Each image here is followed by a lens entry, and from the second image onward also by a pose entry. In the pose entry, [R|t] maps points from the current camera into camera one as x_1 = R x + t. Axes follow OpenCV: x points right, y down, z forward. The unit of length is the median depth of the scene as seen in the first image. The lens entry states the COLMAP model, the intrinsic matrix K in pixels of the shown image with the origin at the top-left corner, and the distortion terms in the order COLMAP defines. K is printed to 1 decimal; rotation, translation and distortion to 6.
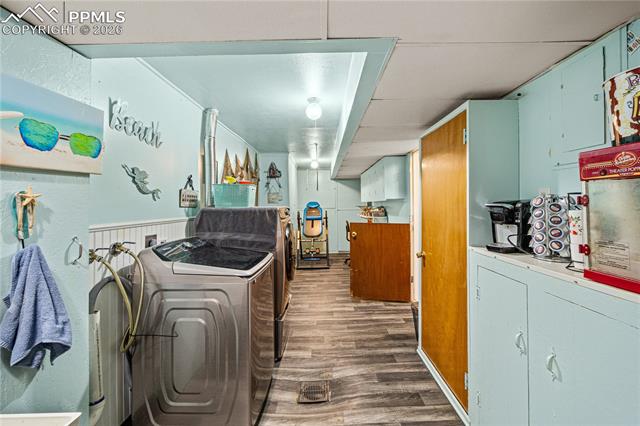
lens RADIAL K [[264.3, 0, 316.4], [0, 264.3, 199.4], [0, 0, 1]] dist [0.002254, 0.000045]
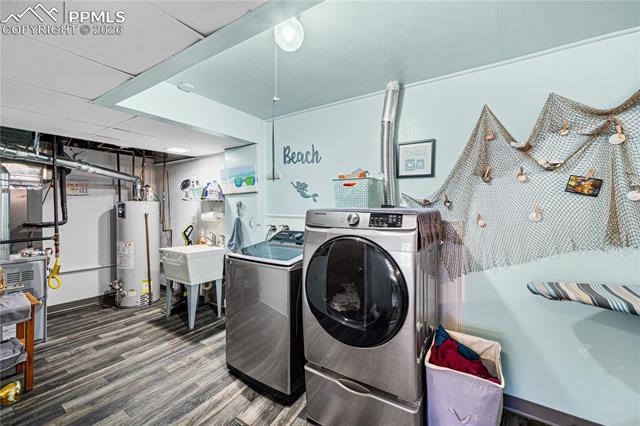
lens RADIAL K [[264.3, 0, 316.4], [0, 264.3, 199.4], [0, 0, 1]] dist [0.002254, 0.000045]
pose [[-0.527244, -0.016263, -0.849558, 0.622580], [0.016508, 0.999432, -0.029377, 0.038268], [0.849554, -0.029513, -0.526676, 1.876674]]
